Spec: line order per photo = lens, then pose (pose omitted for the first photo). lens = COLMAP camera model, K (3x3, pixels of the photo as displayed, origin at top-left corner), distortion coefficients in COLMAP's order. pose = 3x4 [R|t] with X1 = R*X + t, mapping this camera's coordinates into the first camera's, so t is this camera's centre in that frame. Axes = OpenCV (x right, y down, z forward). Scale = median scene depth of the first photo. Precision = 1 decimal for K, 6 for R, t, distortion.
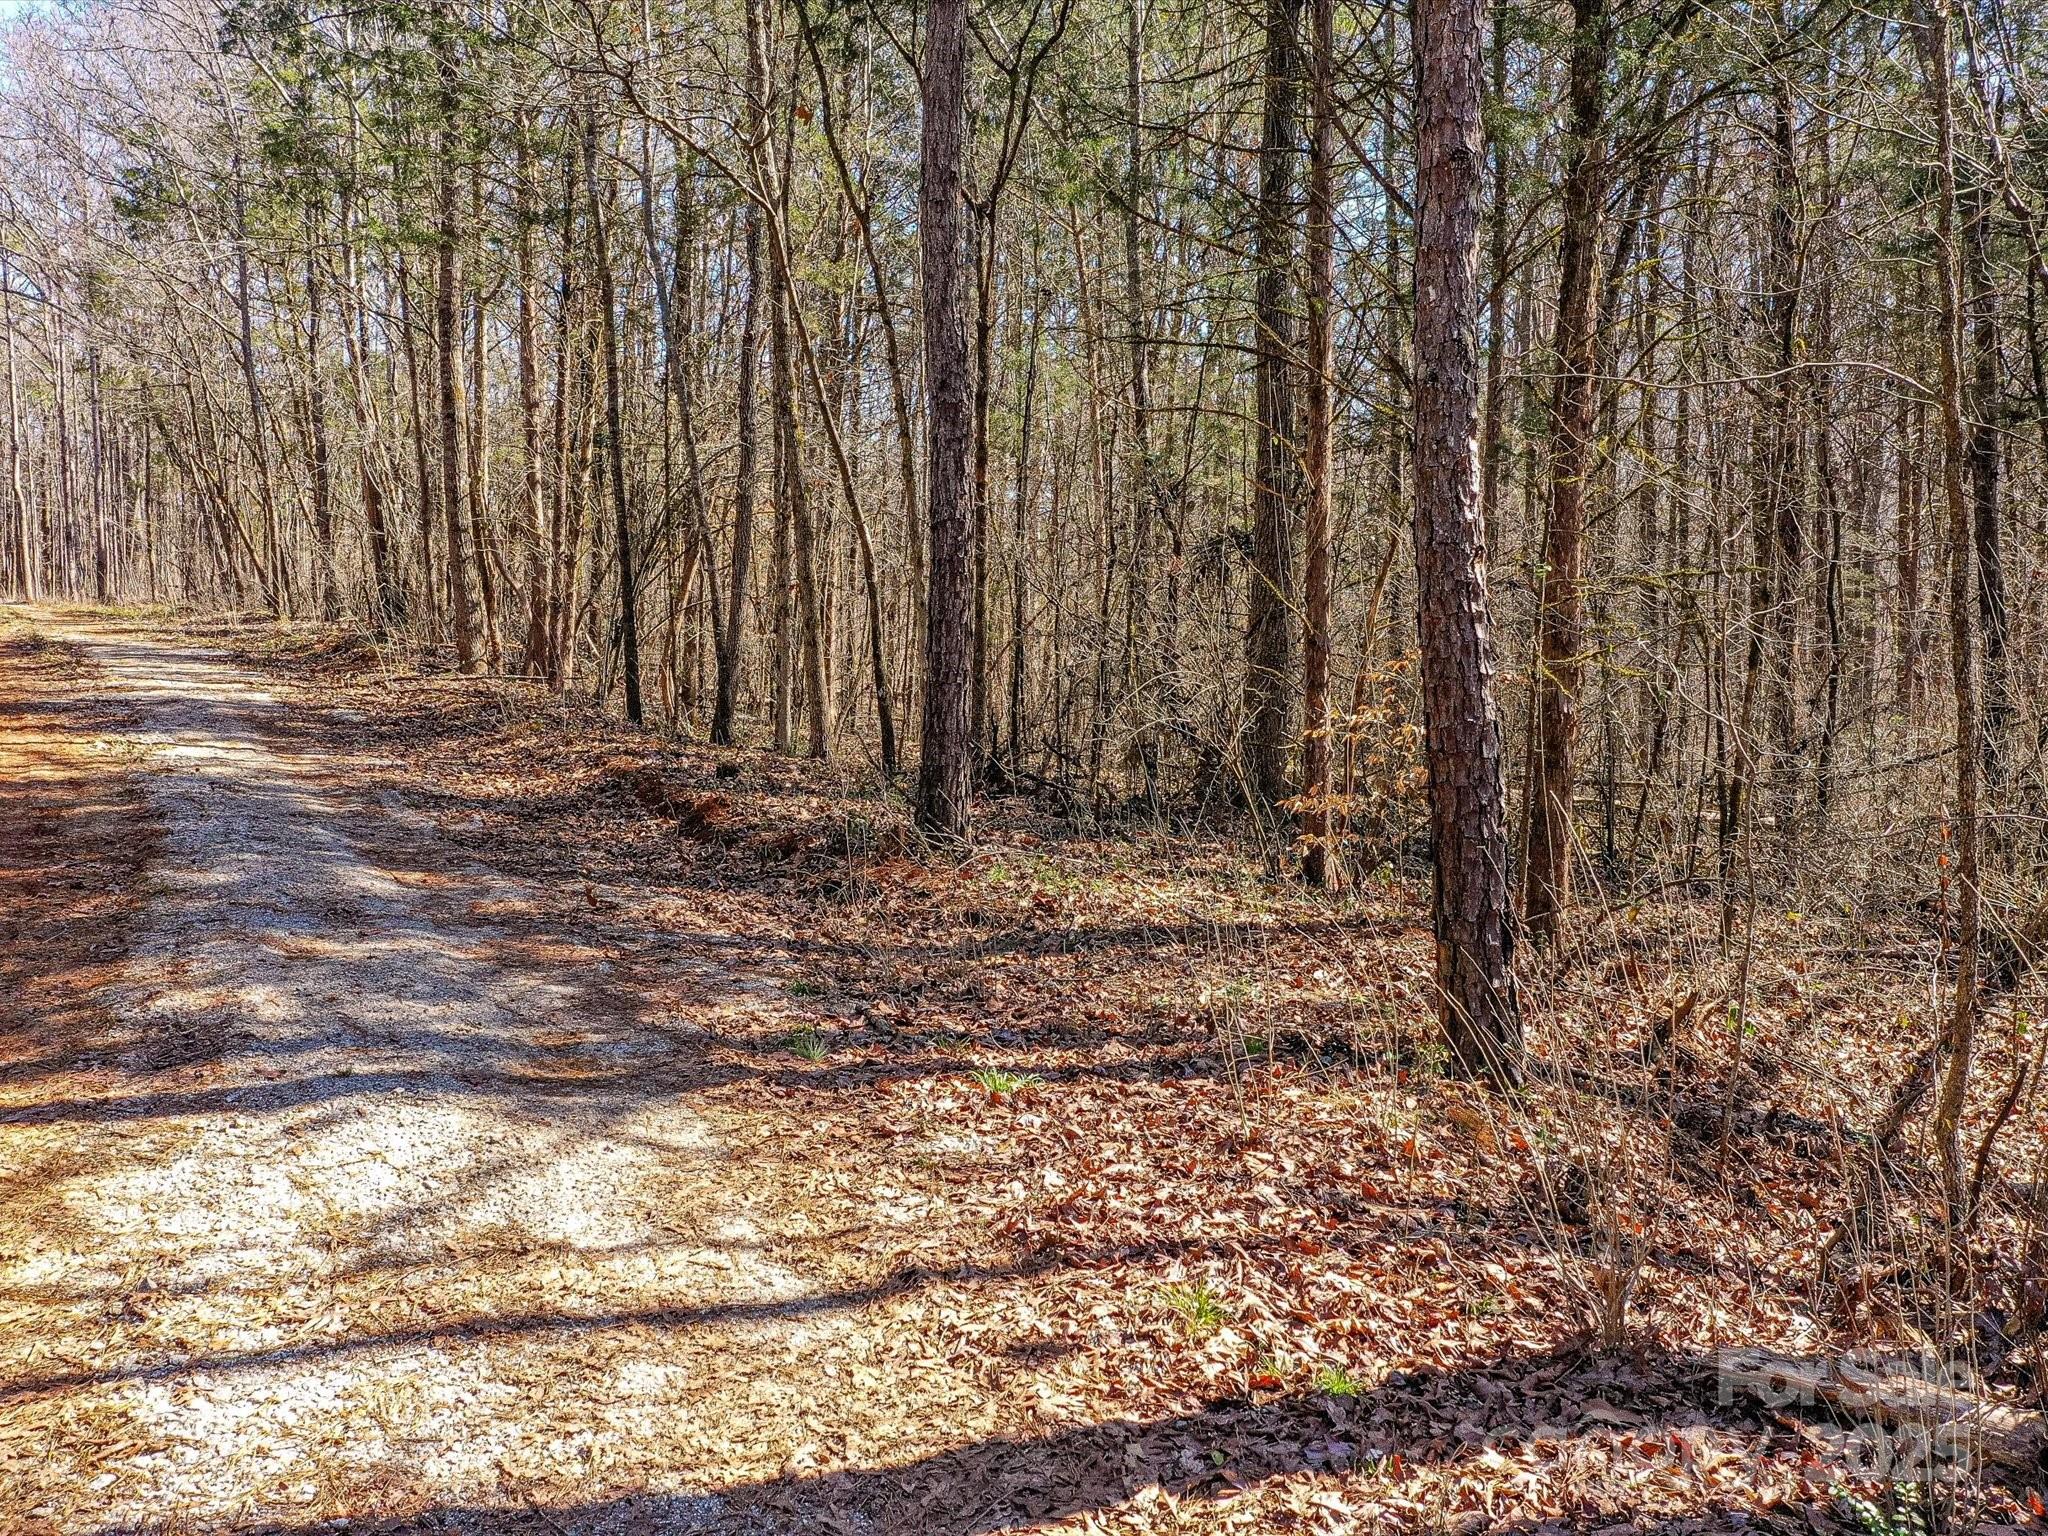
lens RADIAL K [[1812.3, 0, 1024.0], [0, 1812.3, 768.0], [0, 0, 1]] dist [0.001163, 0.001544]
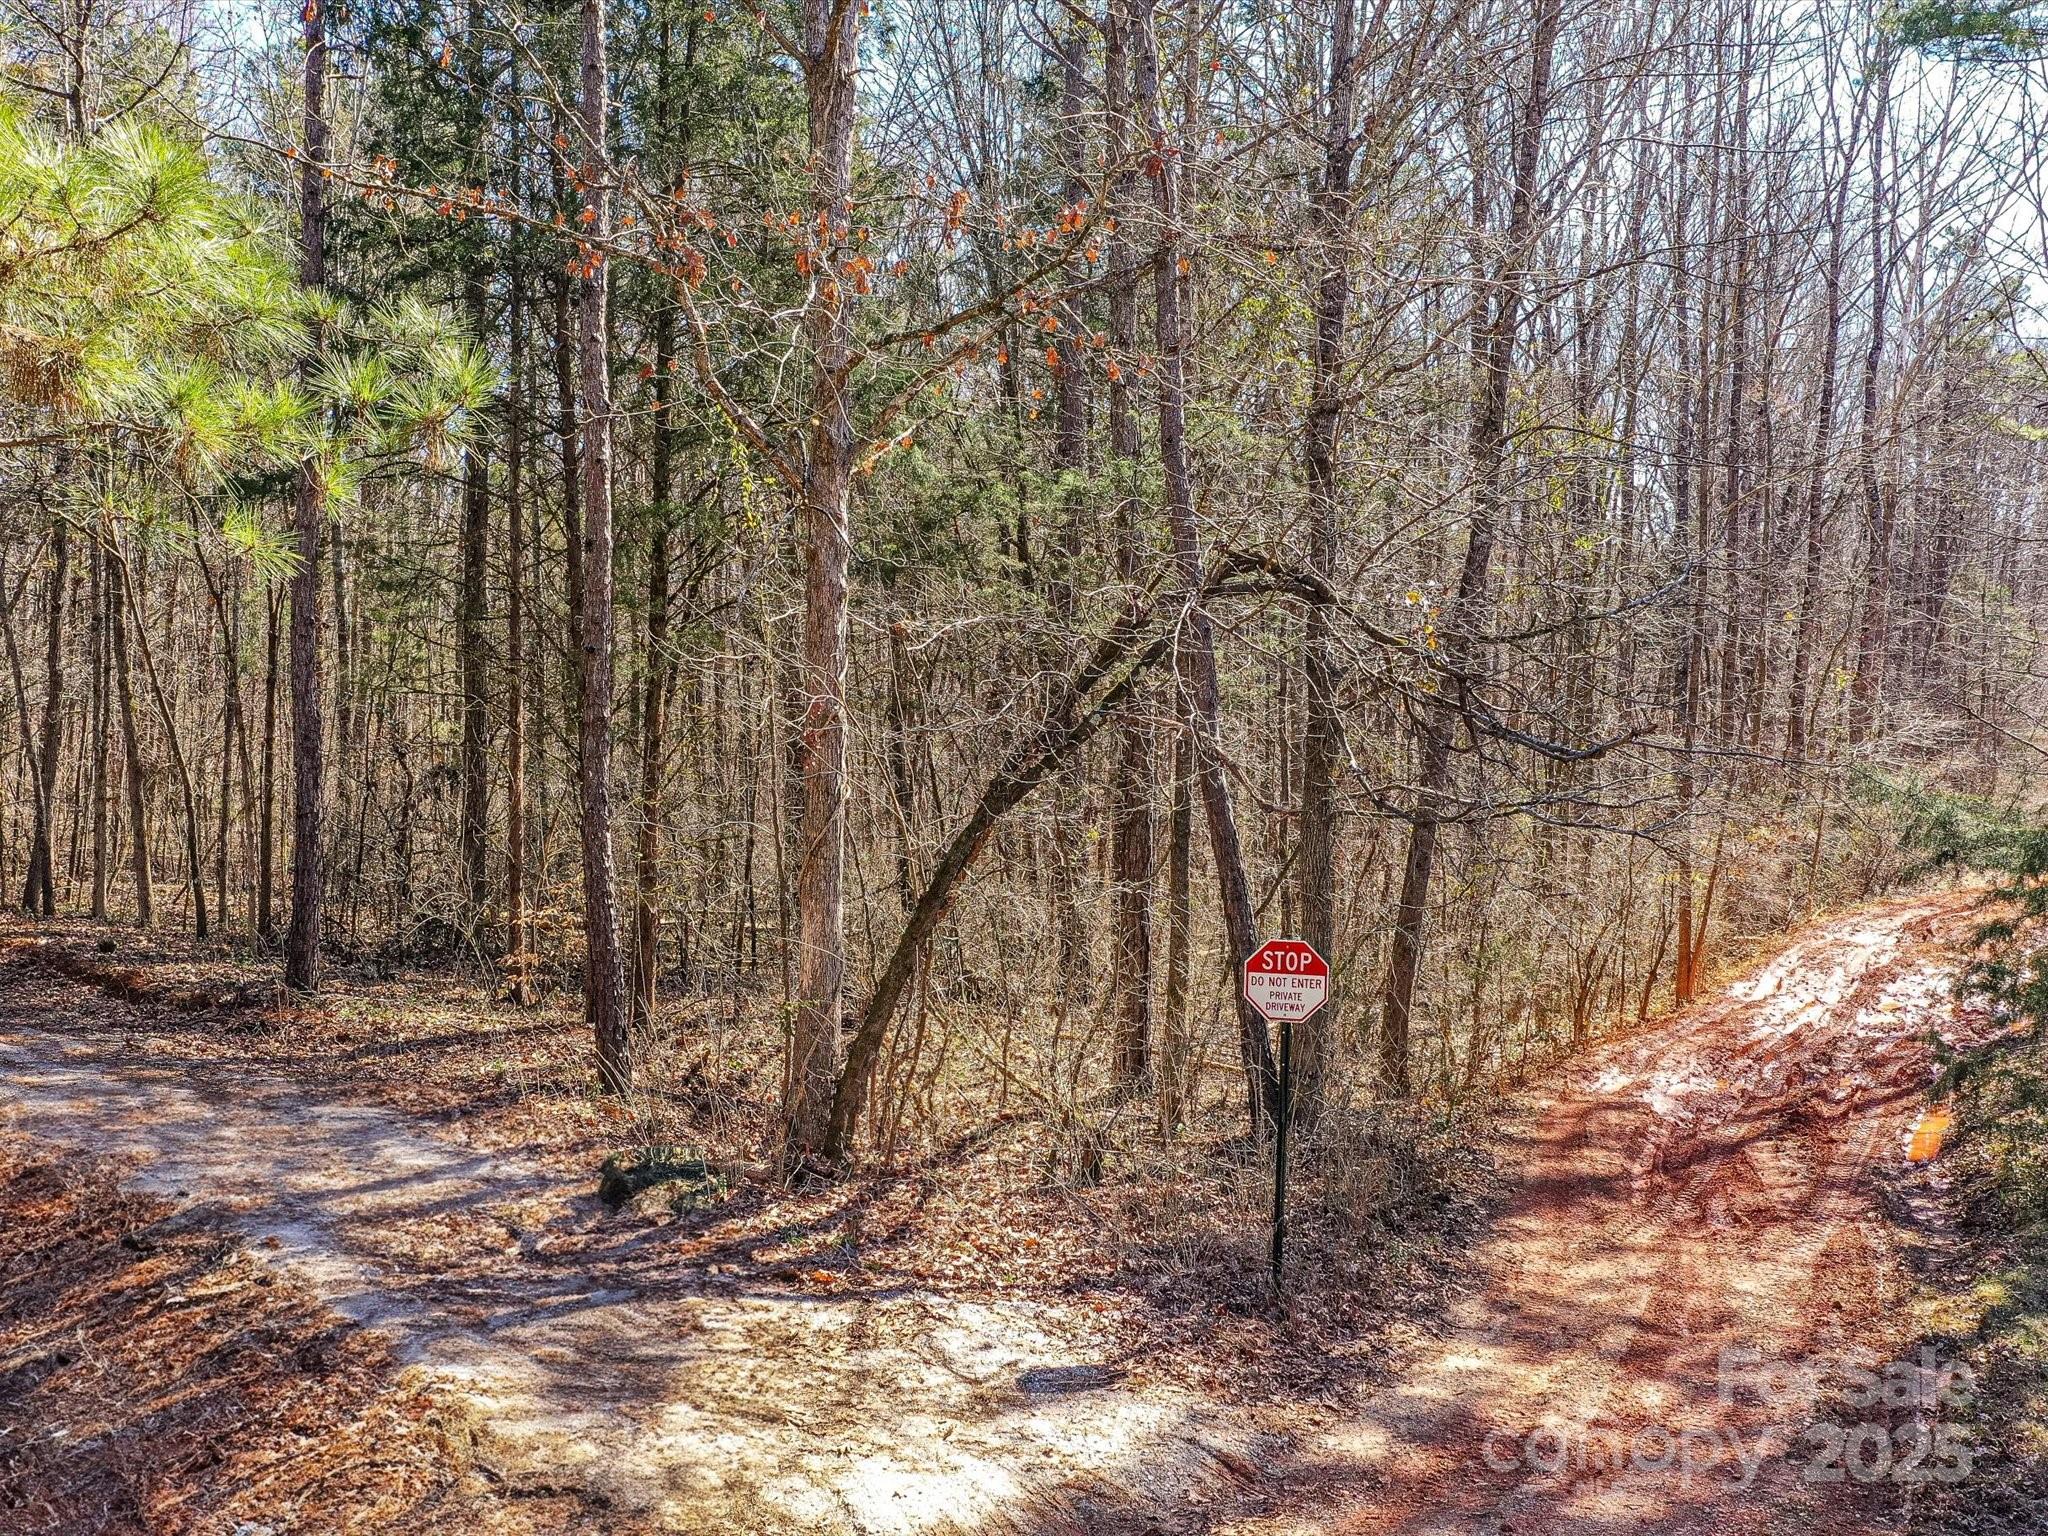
lens RADIAL K [[1812.3, 0, 1024.0], [0, 1812.3, 768.0], [0, 0, 1]] dist [0.001163, 0.001544]
pose [[0.886362, -0.003086, 0.462982, -0.287238], [0.017855, 0.999462, -0.027522, -0.141082], [-0.462648, 0.032661, 0.885940, -1.059113]]
